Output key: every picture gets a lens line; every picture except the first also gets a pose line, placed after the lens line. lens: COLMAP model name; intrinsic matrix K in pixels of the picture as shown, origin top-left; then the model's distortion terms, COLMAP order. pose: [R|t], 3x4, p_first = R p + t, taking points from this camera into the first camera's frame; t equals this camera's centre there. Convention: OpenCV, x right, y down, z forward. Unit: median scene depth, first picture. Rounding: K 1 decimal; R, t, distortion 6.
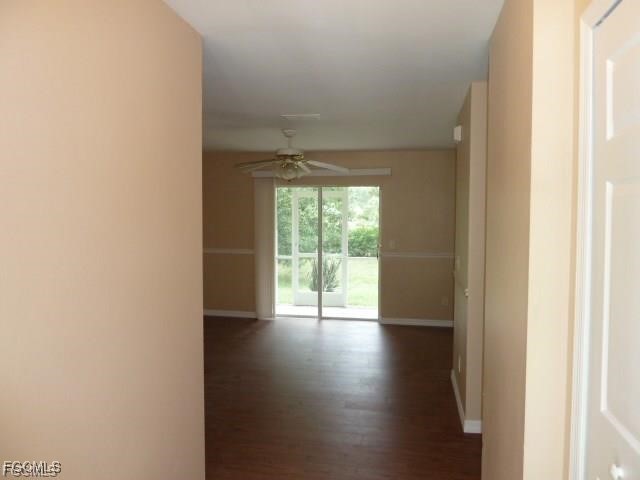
lens RADIAL K [[499.5, 0, 320.0], [0, 499.5, 240.0], [0, 0, 1]] dist [-0.041420, 0.000162]
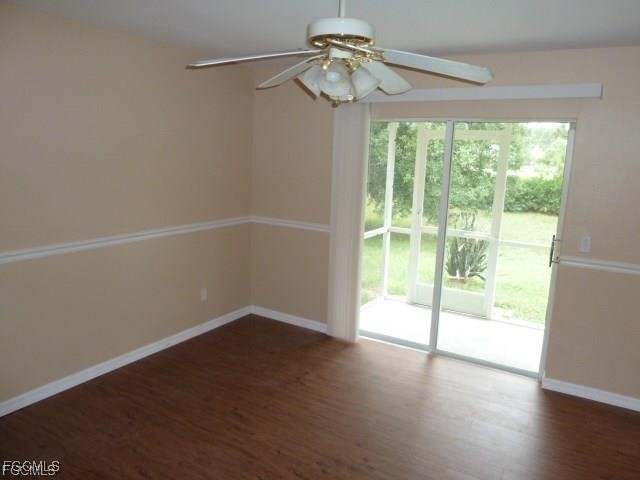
lens RADIAL K [[499.5, 0, 320.0], [0, 499.5, 240.0], [0, 0, 1]] dist [-0.041420, 0.000162]
pose [[0.943133, 0.093080, -0.319119, 0.033241], [-0.051831, 0.989433, 0.135411, -0.029248], [0.328351, -0.111170, 0.937991, 0.288457]]
